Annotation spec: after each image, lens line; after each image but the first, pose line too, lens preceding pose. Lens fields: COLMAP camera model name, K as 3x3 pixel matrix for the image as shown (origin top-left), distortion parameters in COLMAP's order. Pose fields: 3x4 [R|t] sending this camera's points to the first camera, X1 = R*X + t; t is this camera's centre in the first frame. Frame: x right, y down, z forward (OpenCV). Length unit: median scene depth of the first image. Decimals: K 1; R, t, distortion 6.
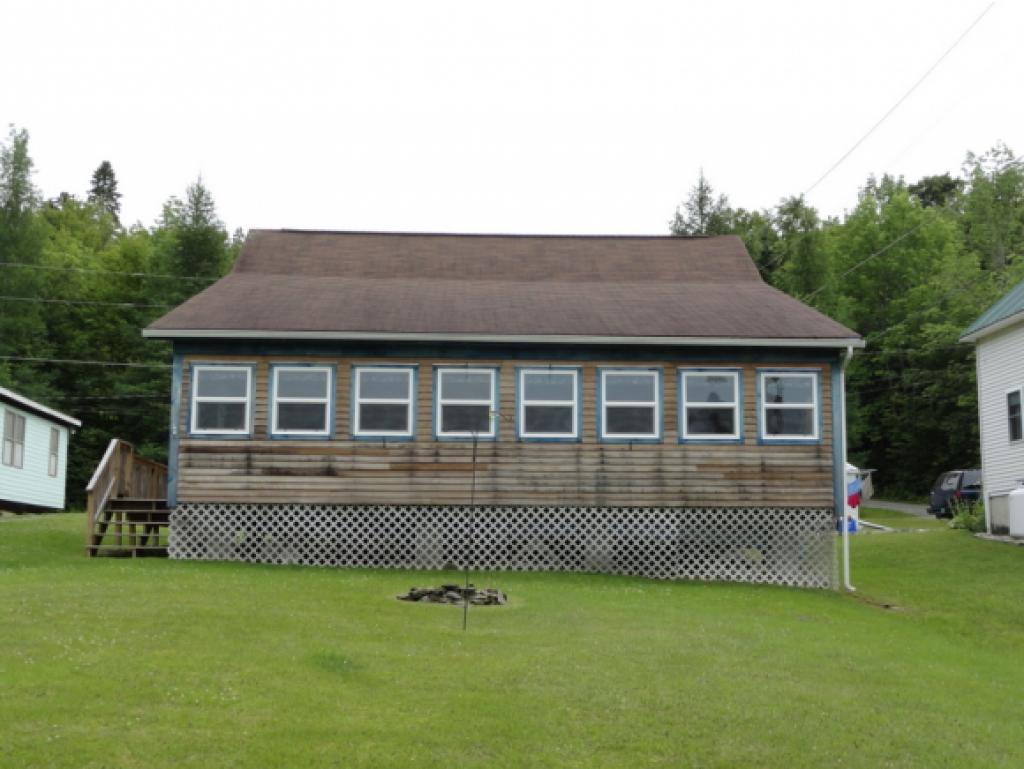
lens RADIAL K [[1269.0, 0, 513.1], [0, 1269.0, 386.4], [0, 0, 1]] dist [-0.052079, 0.000000]
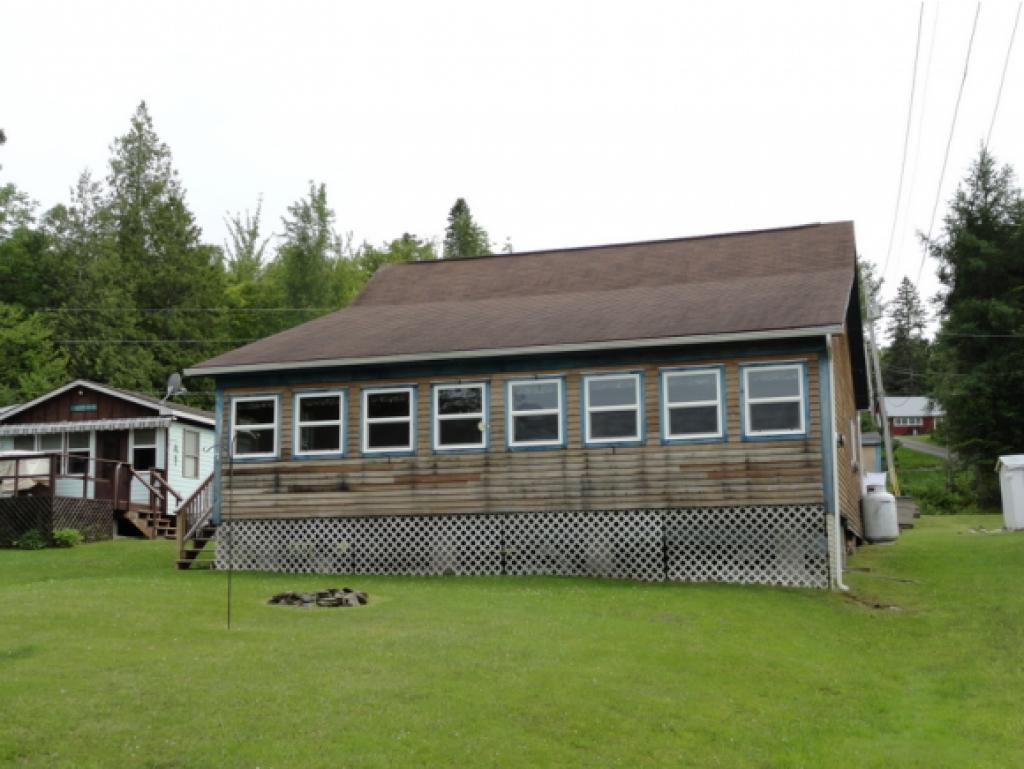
lens RADIAL K [[1269.0, 0, 510.7], [0, 1269.0, 381.2], [0, 0, 1]] dist [-0.052079, 0.000000]
pose [[0.940253, -0.068300, -0.333554, 0.355897], [0.064744, 0.997664, -0.021781, 0.009239], [0.334263, -0.001116, 0.942479, 0.020218]]
